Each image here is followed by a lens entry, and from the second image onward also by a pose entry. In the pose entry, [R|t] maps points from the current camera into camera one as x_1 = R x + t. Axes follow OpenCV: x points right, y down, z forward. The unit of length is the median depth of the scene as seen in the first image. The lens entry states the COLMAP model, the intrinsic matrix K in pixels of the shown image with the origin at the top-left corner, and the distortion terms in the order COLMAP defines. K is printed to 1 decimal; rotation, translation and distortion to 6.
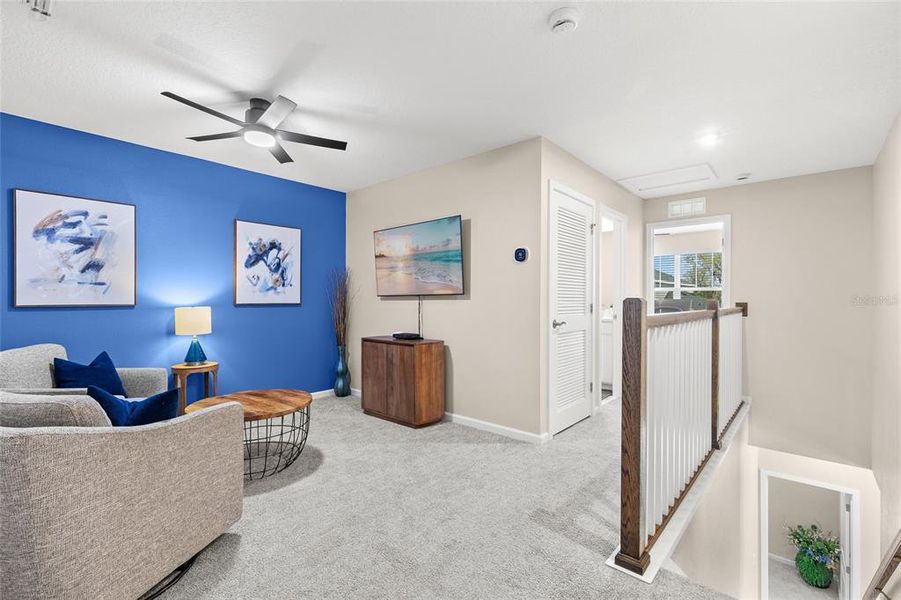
lens RADIAL K [[406.0, 0, 452.0], [0, 406.0, 295.9], [0, 0, 1]] dist [0.004162, -0.000010]
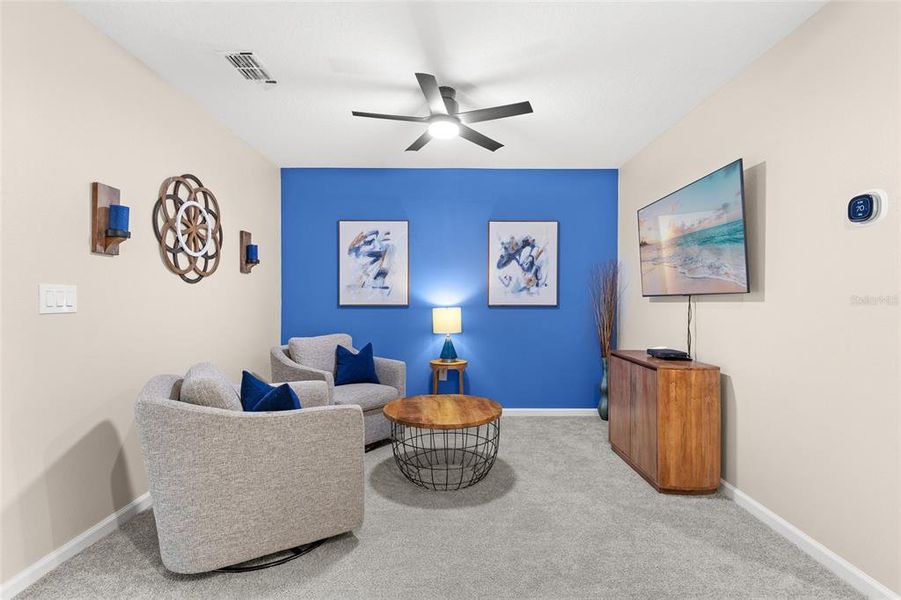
lens RADIAL K [[418.4, 0, 450.5], [0, 418.4, 300.0], [0, 0, 1]] dist [-0.001162, -0.000226]
pose [[0.660141, -0.000066, -0.751141, 0.195585], [0.004594, 0.999982, 0.003949, 0.002940], [0.751127, -0.006057, 0.660129, 0.271037]]
